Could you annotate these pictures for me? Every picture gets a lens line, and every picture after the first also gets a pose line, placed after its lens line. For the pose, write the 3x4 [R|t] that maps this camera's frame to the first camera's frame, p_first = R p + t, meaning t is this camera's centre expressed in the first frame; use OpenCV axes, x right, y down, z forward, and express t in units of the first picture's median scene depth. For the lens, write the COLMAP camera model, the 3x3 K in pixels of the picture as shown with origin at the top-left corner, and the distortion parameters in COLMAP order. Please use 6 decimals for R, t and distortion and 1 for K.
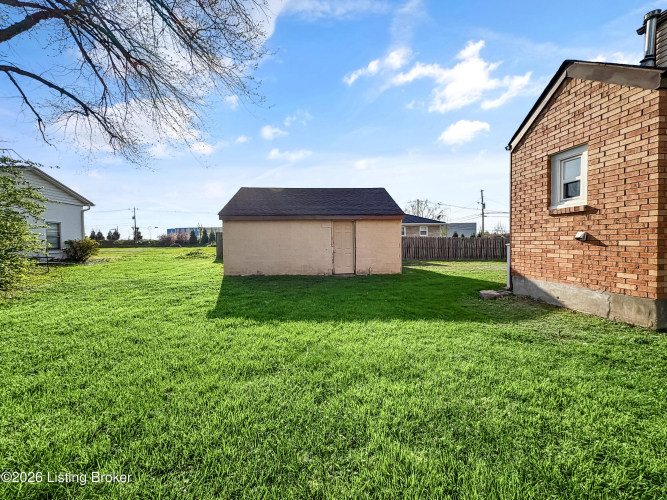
lens RADIAL K [[265.9, 0, 333.5], [0, 265.9, 250.0], [0, 0, 1]] dist [-0.000067, -0.000354]
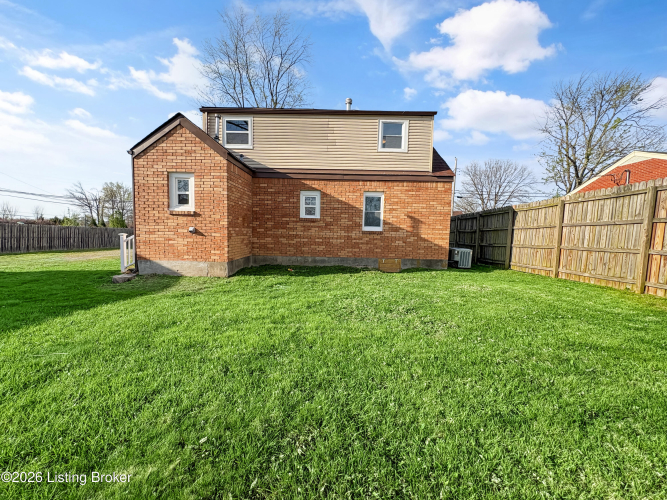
lens RADIAL K [[265.9, 0, 333.5], [0, 265.9, 250.0], [0, 0, 1]] dist [-0.000067, -0.000354]
pose [[0.106805, -0.048736, 0.993085, -0.459906], [0.008807, 0.998805, 0.048070, 0.000335], [-0.994241, 0.003612, 0.107106, -0.023568]]
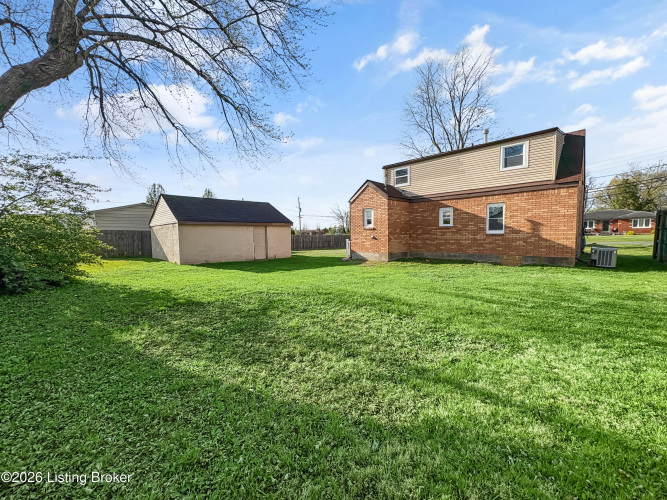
lens RADIAL K [[265.9, 0, 333.5], [0, 265.9, 250.0], [0, 0, 1]] dist [-0.000067, -0.000354]
pose [[0.772614, -0.037342, 0.633777, -1.134272], [0.025593, 0.999289, 0.027678, 0.002266], [-0.634360, -0.005165, 0.773020, -0.911854]]
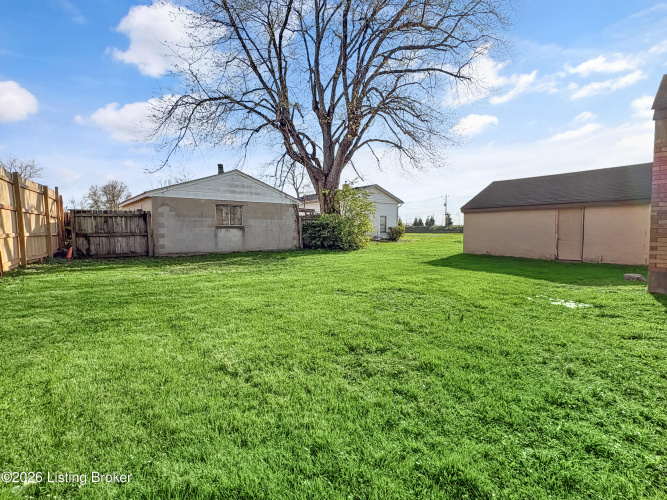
lens RADIAL K [[329.9, 0, 333.5], [0, 329.9, 250.0], [0, 0, 1]] dist [-0.000393, 0.000033]
pose [[0.546965, 0.060220, -0.834987, 1.085312], [-0.030256, 0.998180, 0.052170, 0.020799], [0.836609, -0.003272, 0.547791, -0.825907]]
